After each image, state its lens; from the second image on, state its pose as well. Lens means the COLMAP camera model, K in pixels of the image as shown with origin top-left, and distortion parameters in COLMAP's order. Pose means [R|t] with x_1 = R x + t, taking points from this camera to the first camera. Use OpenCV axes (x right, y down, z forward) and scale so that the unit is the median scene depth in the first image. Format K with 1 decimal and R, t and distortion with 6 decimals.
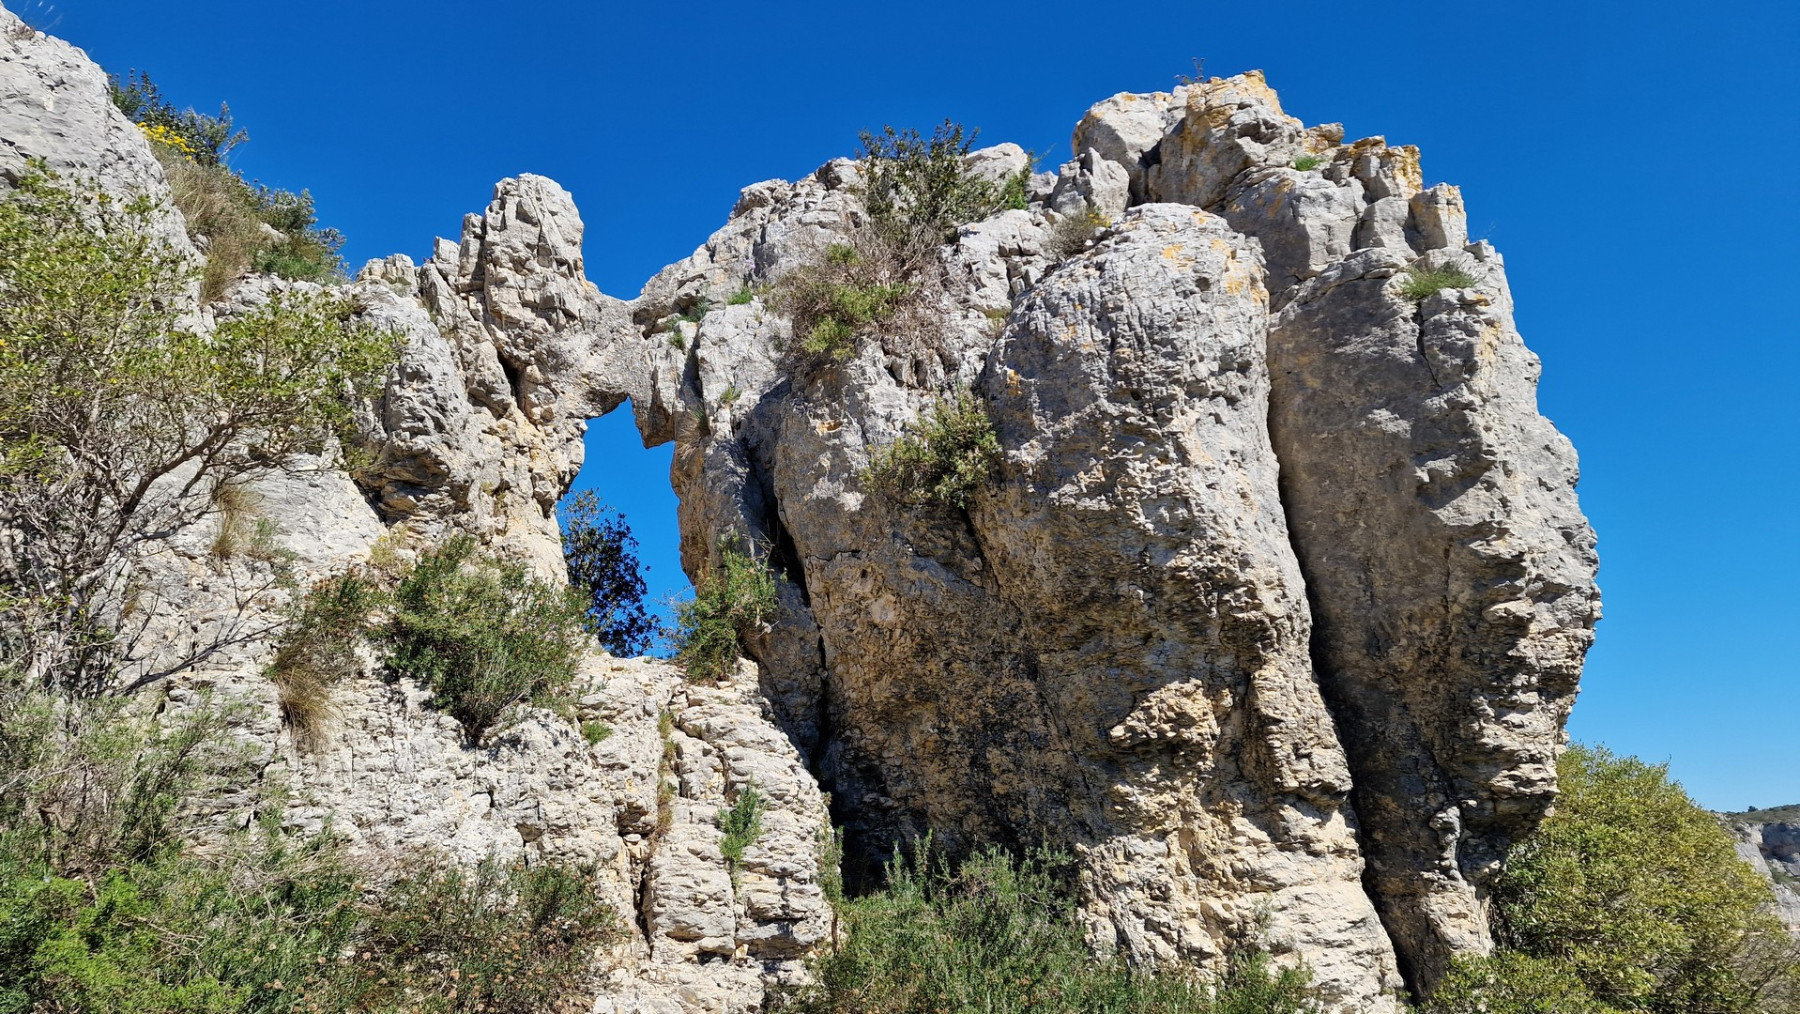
lens RADIAL K [[1195.2, 0, 886.9], [0, 1195.2, 506.5], [0, 0, 1]] dist [0.095129, -0.089543]
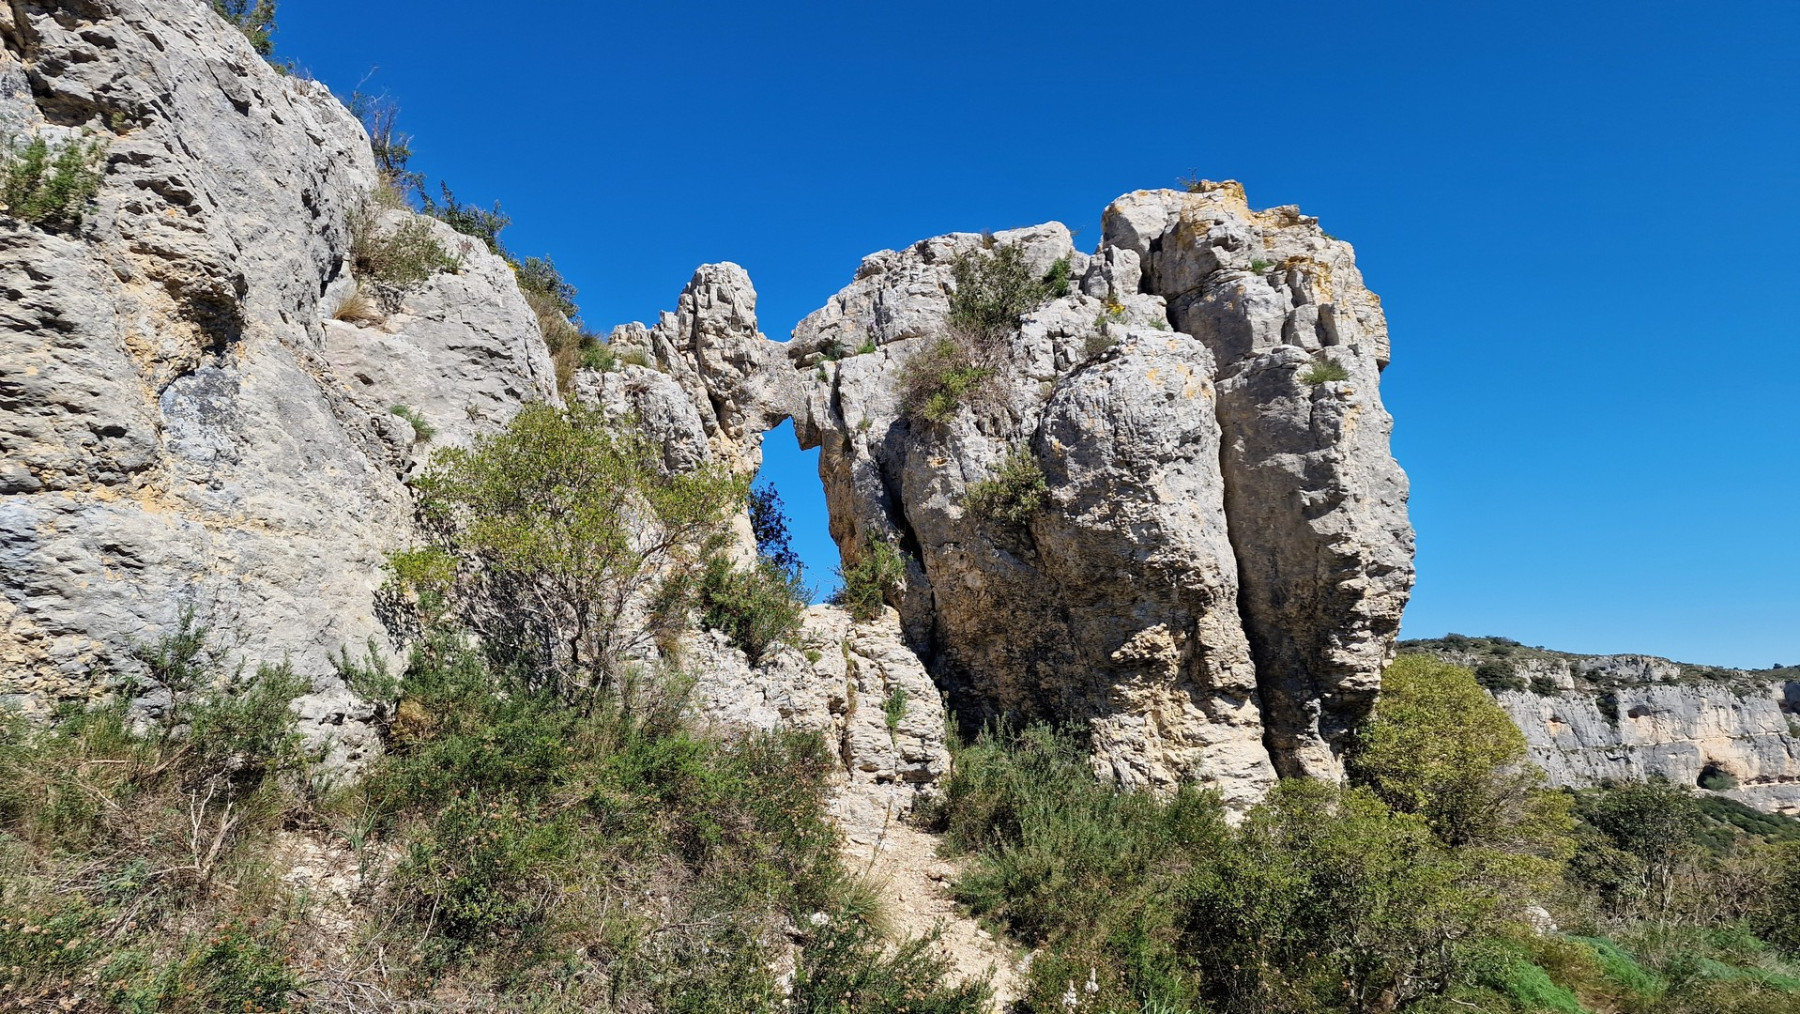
lens RADIAL K [[1276.8, 0, 899.3], [0, 1276.8, 508.7], [0, 0, 1]] dist [0.133396, -0.123560]
pose [[0.999906, -0.000241, -0.013708, -0.078518], [0.001975, 0.991950, 0.126615, -0.222251], [0.013567, -0.126630, 0.991857, -0.692988]]
